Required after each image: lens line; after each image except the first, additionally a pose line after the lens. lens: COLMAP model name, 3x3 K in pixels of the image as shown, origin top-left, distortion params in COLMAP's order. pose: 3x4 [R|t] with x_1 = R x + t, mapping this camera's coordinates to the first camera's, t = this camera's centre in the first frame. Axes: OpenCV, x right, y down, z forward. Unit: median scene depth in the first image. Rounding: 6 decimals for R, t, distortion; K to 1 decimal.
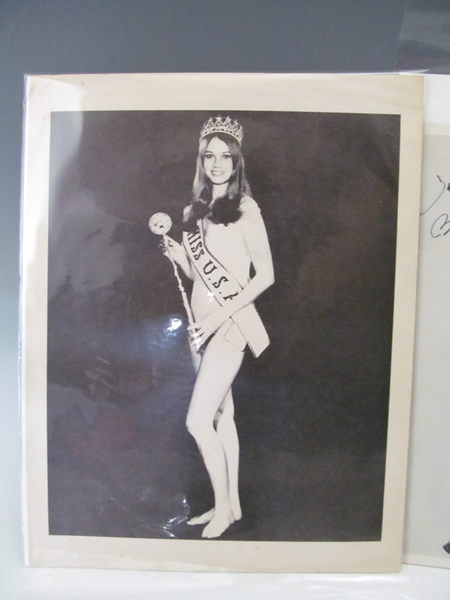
lens RADIAL K [[500.3, 0, 225.0], [0, 500.3, 300.0], [0, 0, 1]] dist [-0.050025, 0.001408]
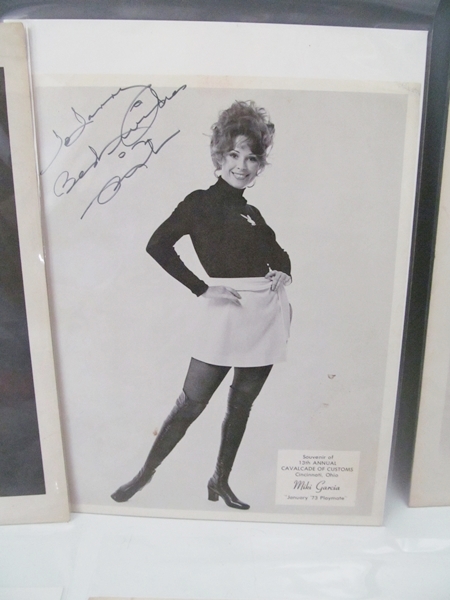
lens RADIAL K [[500.3, 0, 225.0], [0, 500.3, 300.0], [0, 0, 1]] dist [-0.050025, 0.001408]
pose [[0.997056, -0.053326, 0.055089, 0.685959], [0.045662, 0.990189, 0.132064, -0.039320], [-0.061591, -0.129160, 0.989709, -0.004749]]
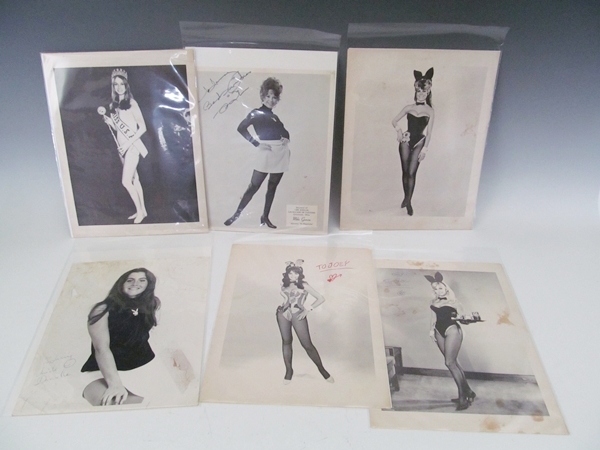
lens RADIAL K [[500.3, 0, 300.0], [0, 500.3, 225.0], [0, 0, 1]] dist [-0.050025, 0.001408]
pose [[0.997499, -0.054050, 0.045540, 0.780883], [0.038203, 0.954426, 0.295994, -0.312835], [-0.059464, -0.293514, 0.954104, -1.786702]]
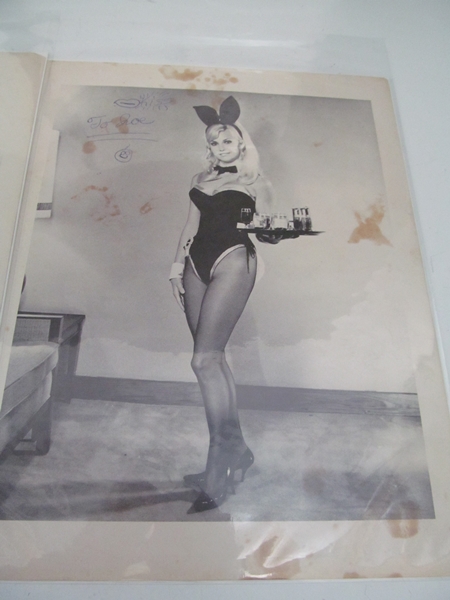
lens RADIAL K [[500.3, 0, 225.0], [0, 500.3, 300.0], [0, 0, 1]] dist [-0.050025, 0.001408]
pose [[0.992447, -0.090850, 0.082428, 1.494039], [0.003454, 0.692375, 0.721530, 0.279807], [-0.122622, -0.715796, 0.687459, -0.397508]]
